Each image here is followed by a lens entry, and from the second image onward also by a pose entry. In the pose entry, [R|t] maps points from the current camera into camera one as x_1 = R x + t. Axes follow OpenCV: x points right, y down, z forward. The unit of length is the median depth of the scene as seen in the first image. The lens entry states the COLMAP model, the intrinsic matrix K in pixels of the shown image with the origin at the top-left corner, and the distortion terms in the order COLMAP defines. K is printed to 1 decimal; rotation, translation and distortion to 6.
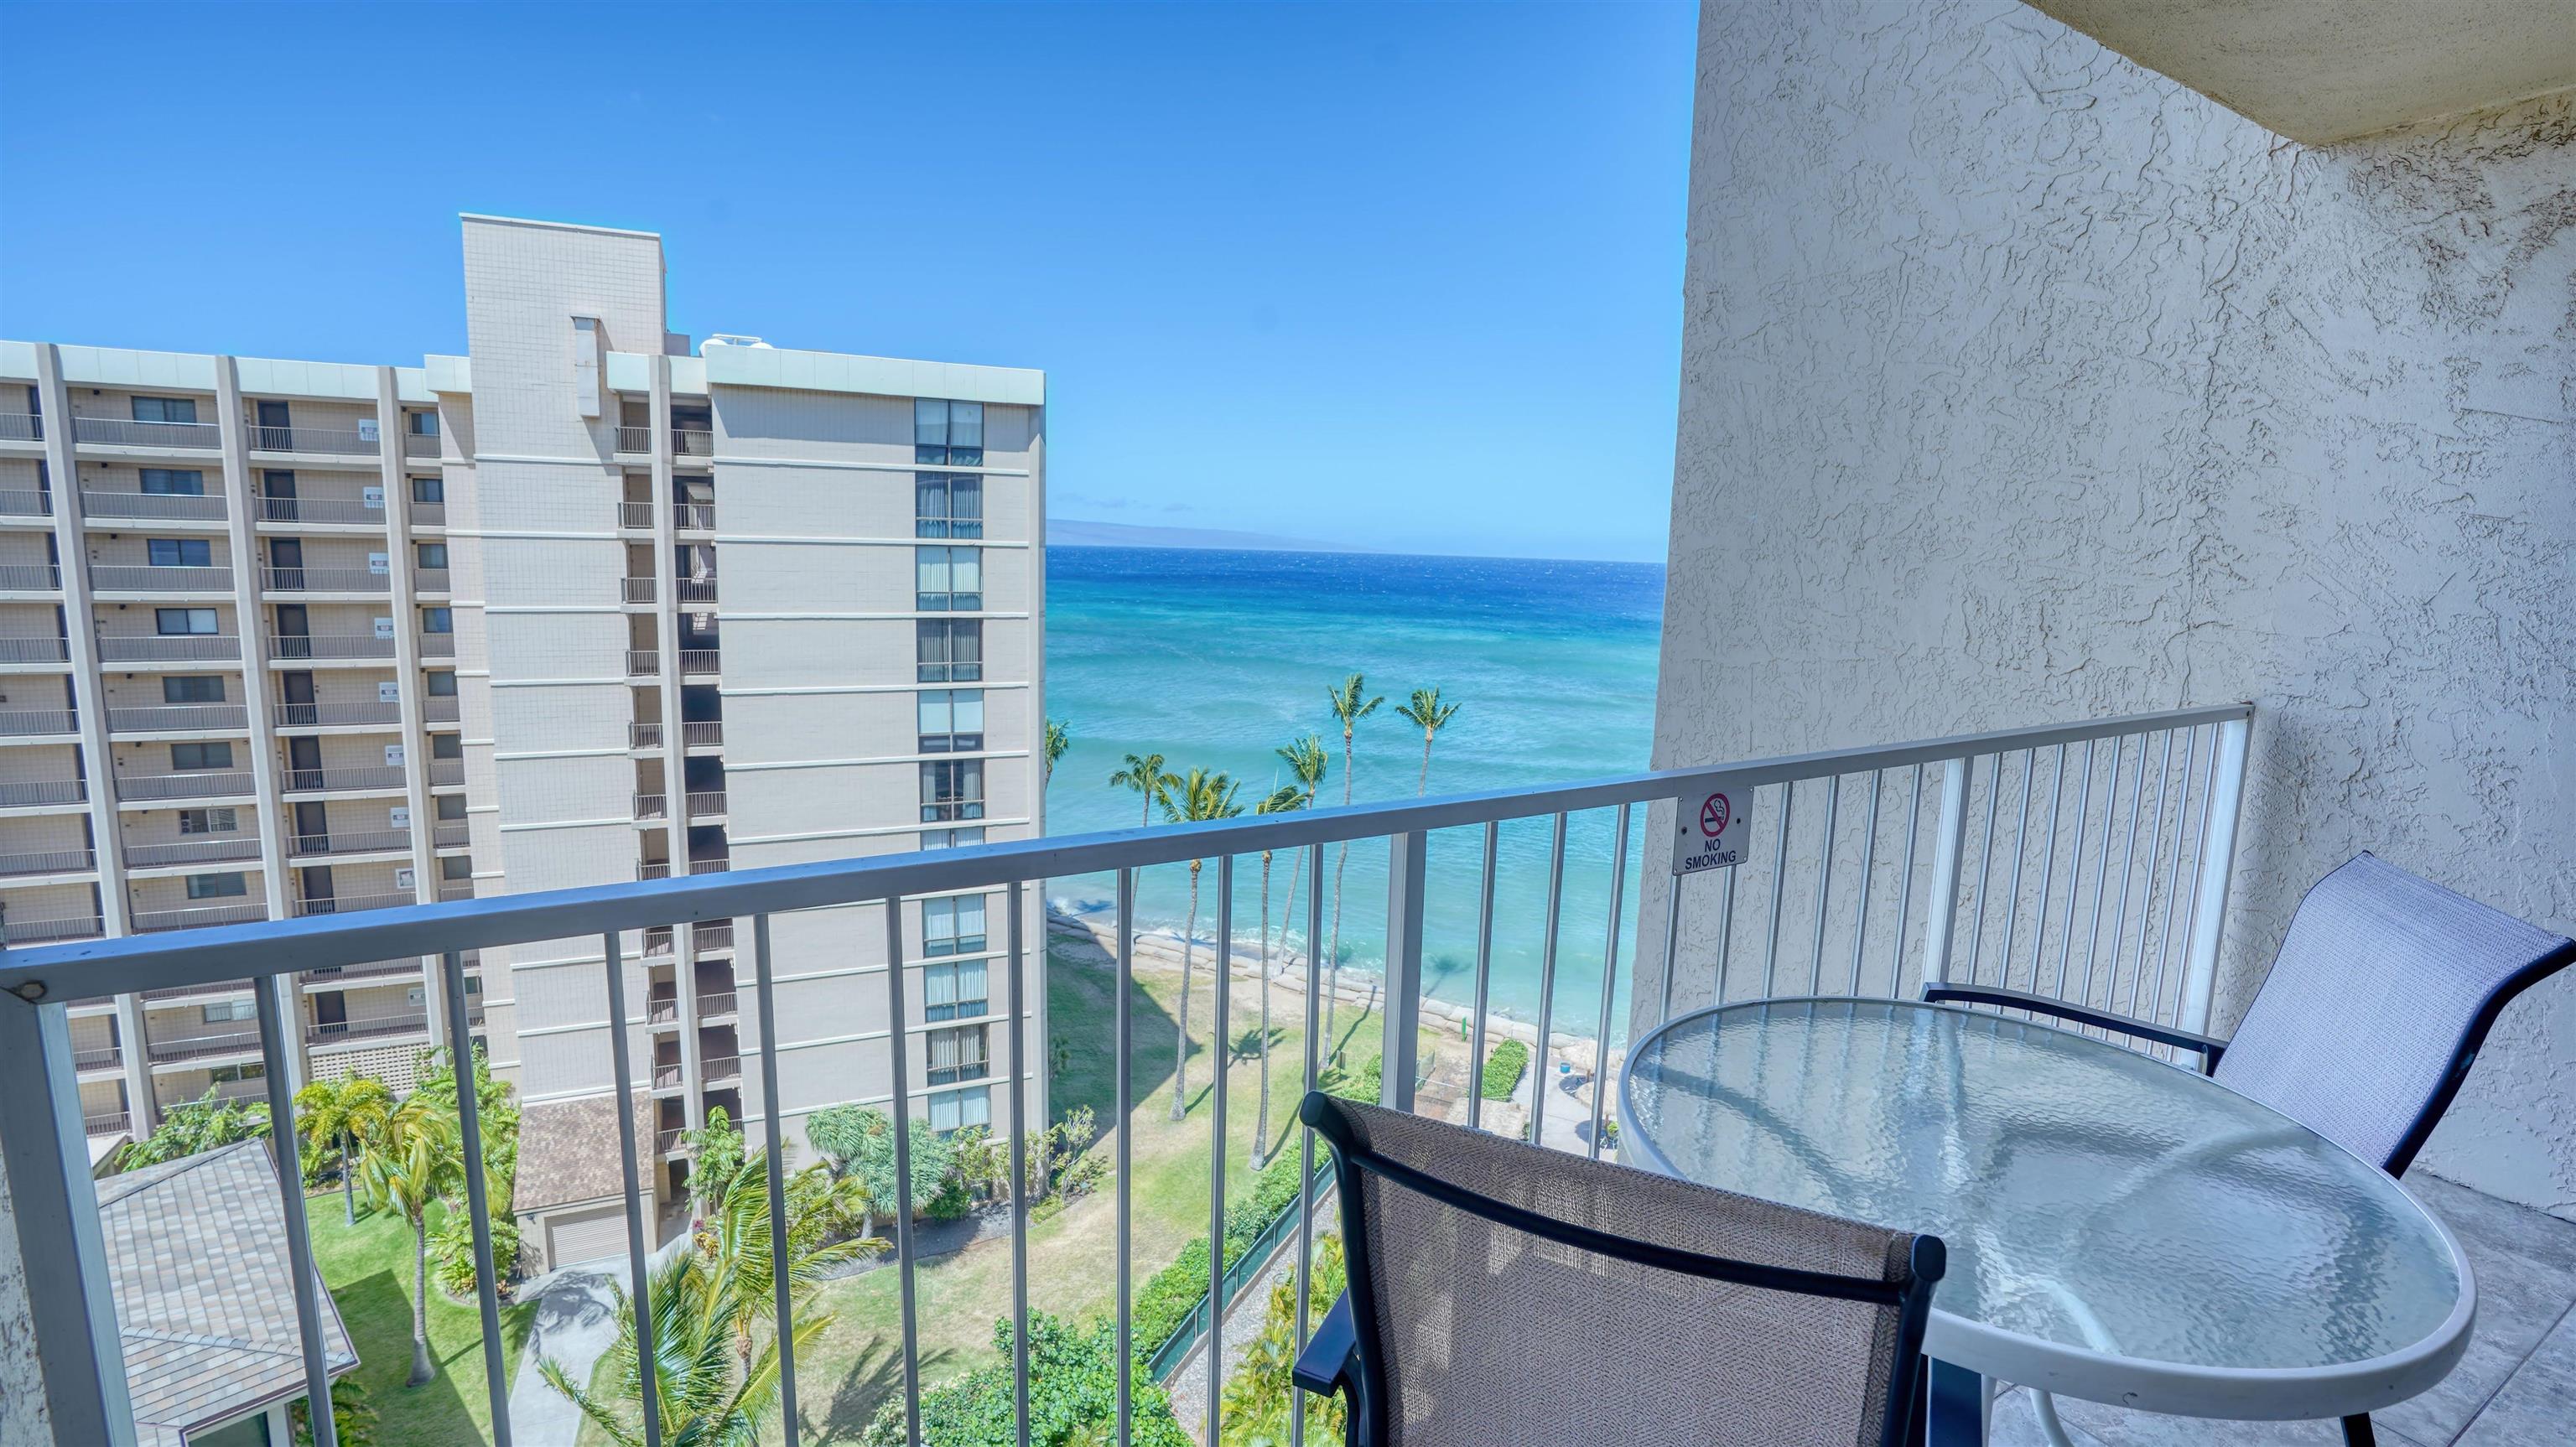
lens RADIAL K [[1201.6, 0, 1309.6], [0, 1201.6, 716.7], [0, 0, 1]] dist [-0.068412, 0.026538]
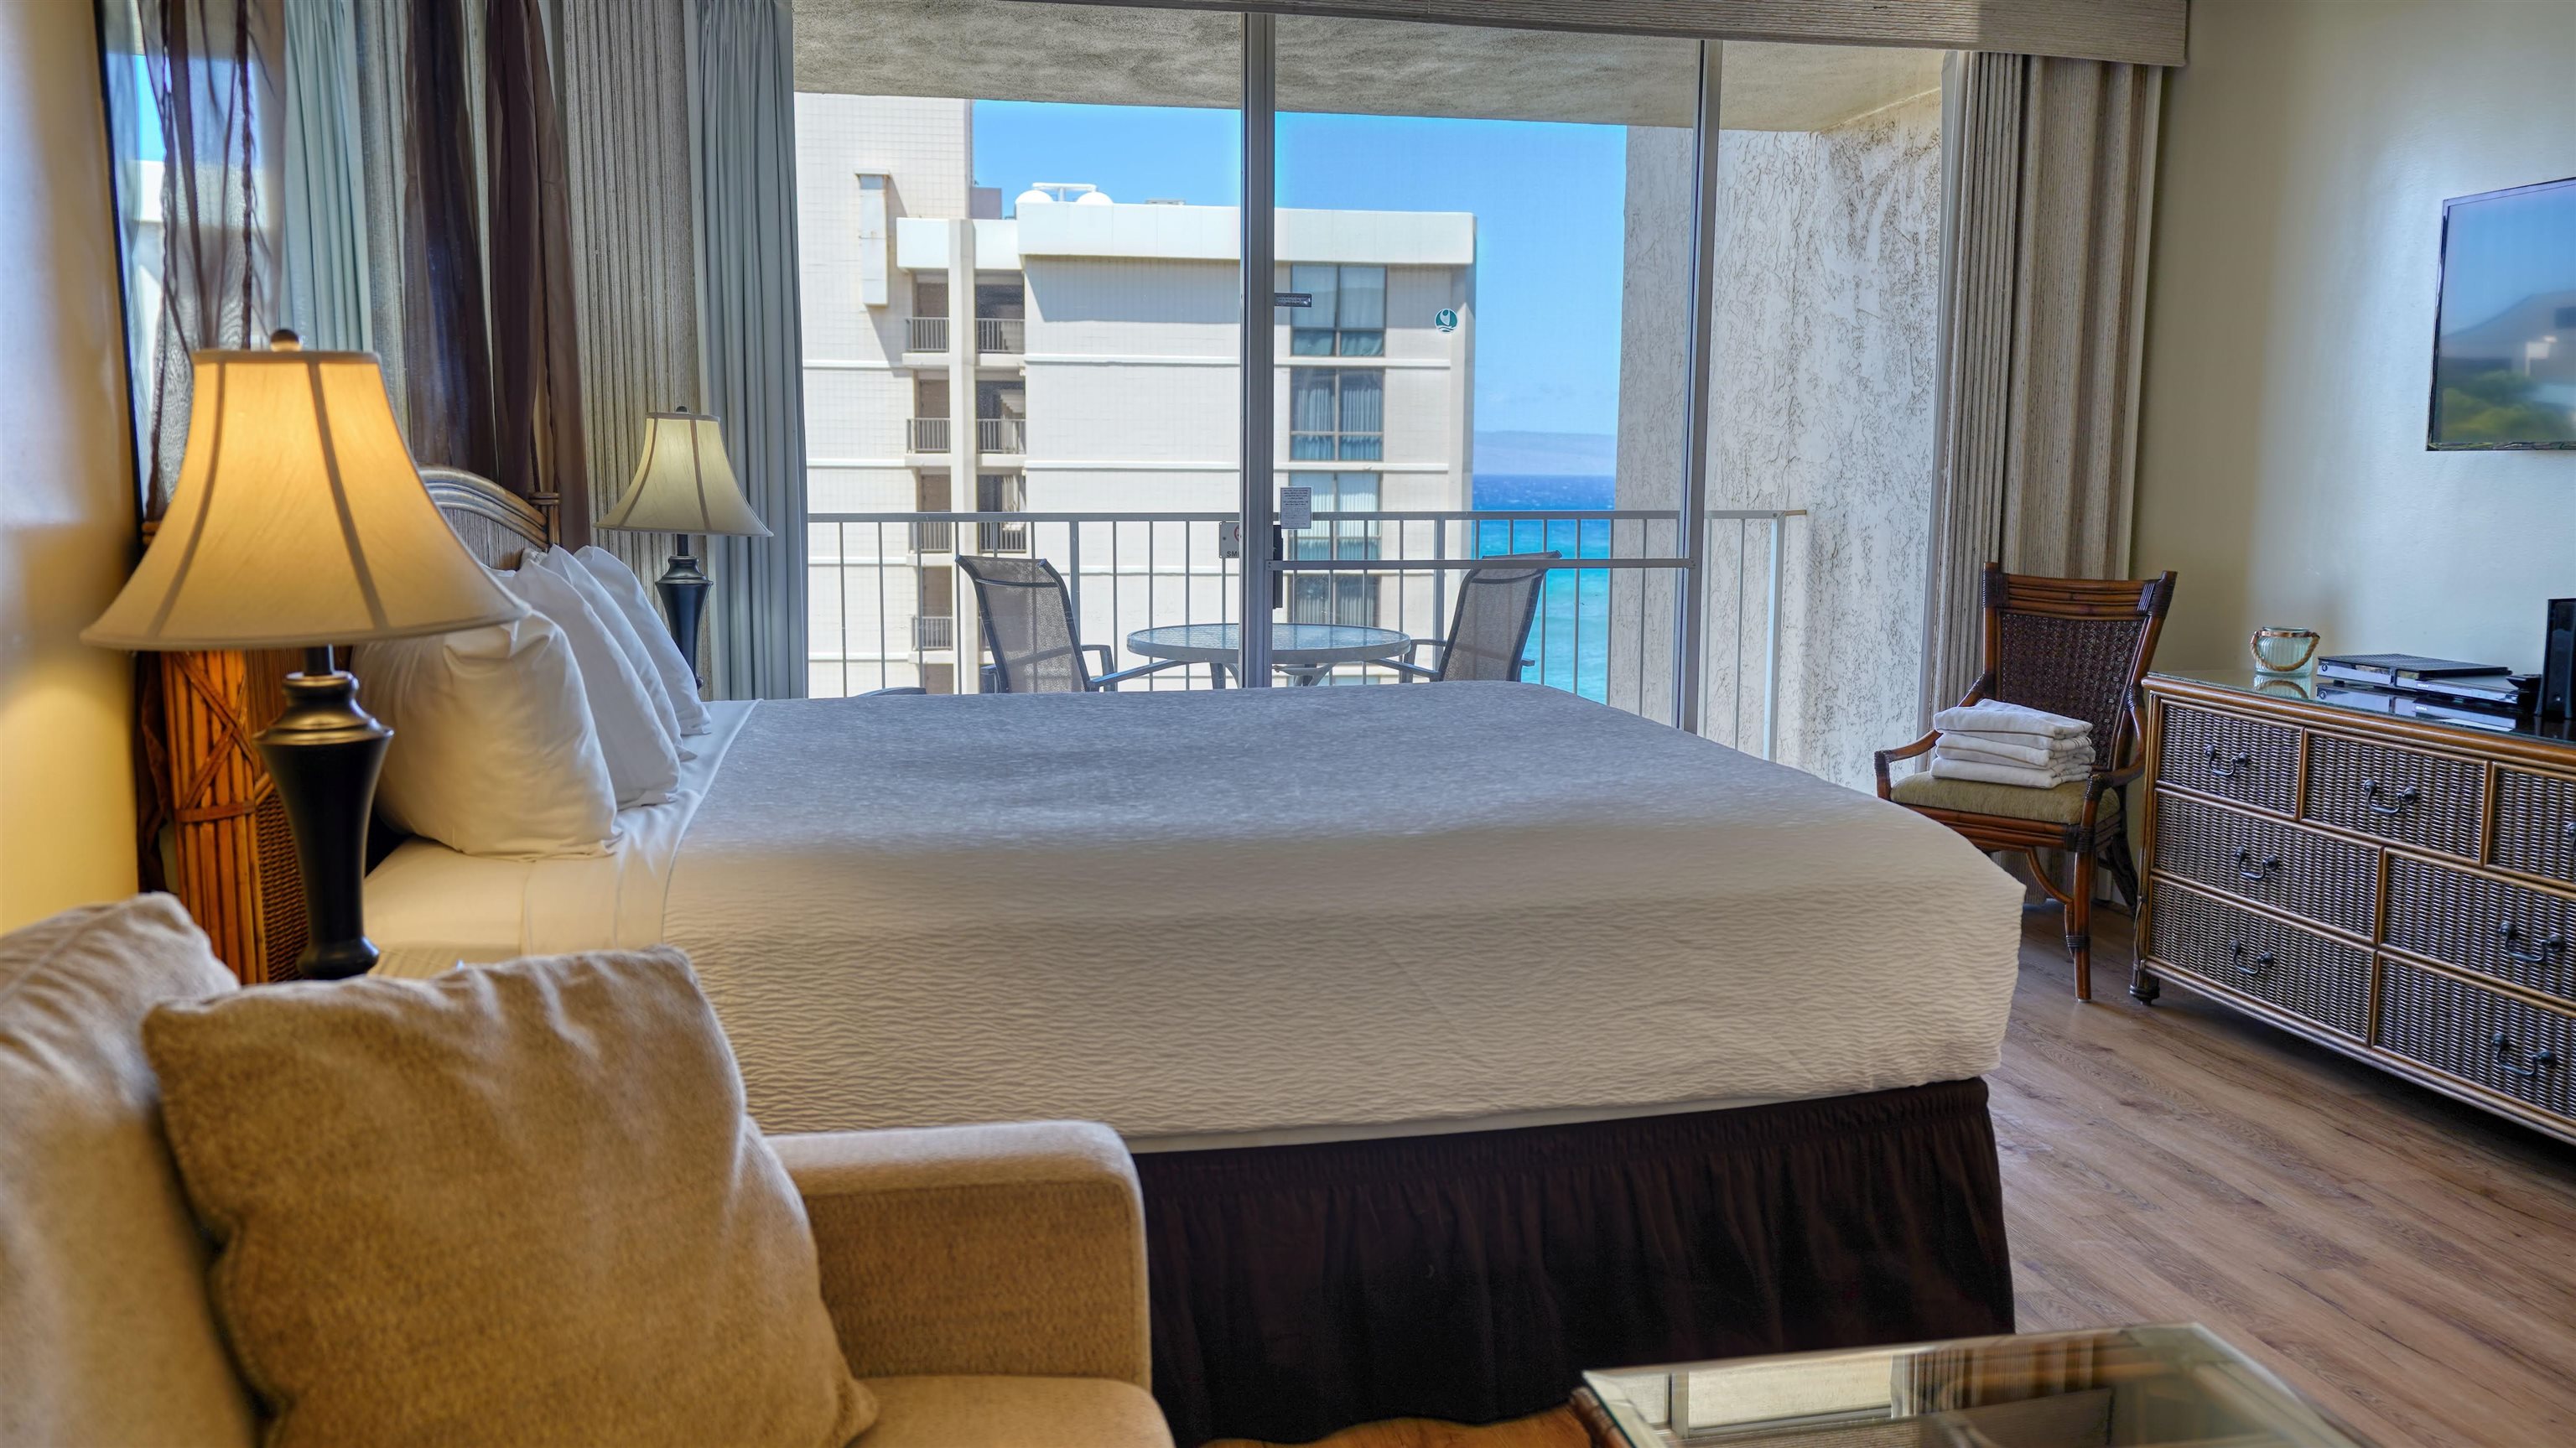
lens RADIAL K [[1976.9, 0, 1290.8], [0, 1976.9, 724.6], [0, 0, 1]] dist [0.011328, 0.035215]
pose [[0.945048, 0.021414, -0.326230, 0.056619], [-0.028650, 0.999438, -0.017391, 0.026814], [0.325674, 0.025782, 0.945131, -0.104973]]
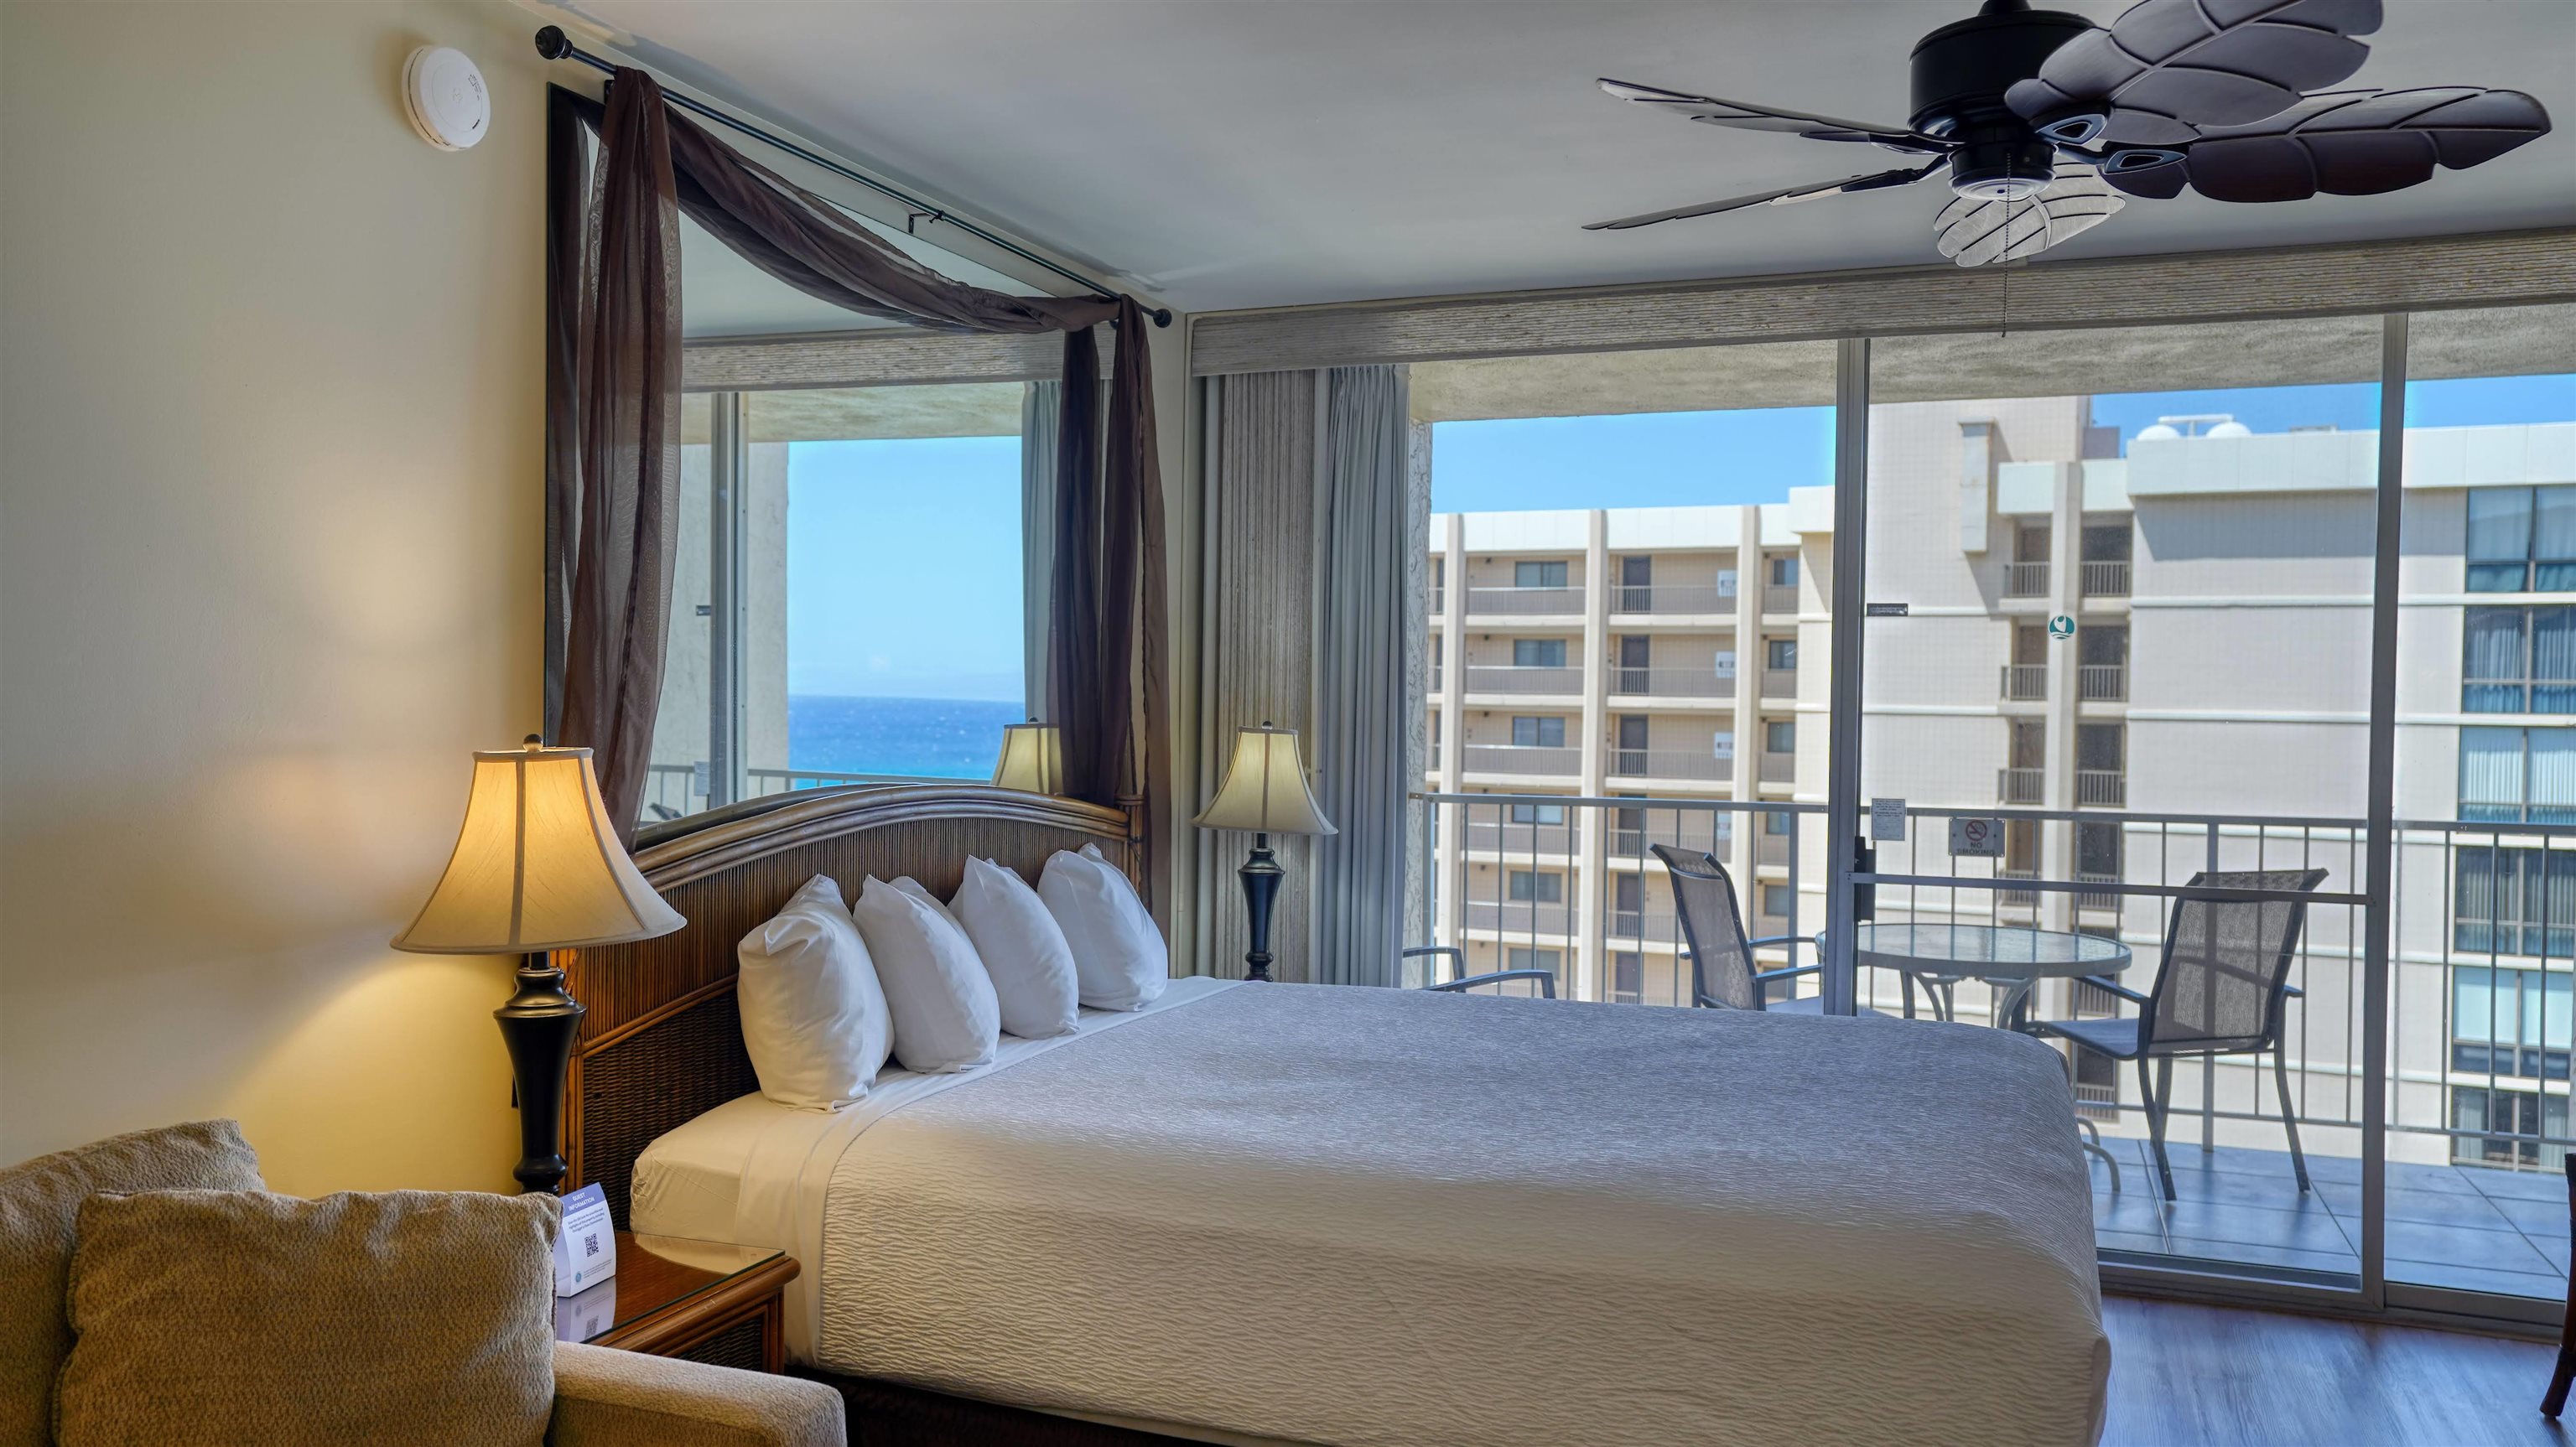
lens RADIAL K [[1976.8, 0, 1292.2], [0, 1976.8, 738.4], [0, 0, 1]] dist [0.011328, 0.035215]
pose [[0.626596, -0.000356, -0.779344, 0.088693], [-0.111141, 0.989738, -0.089810, 0.020878], [0.771378, 0.142891, 0.620127, -0.091335]]
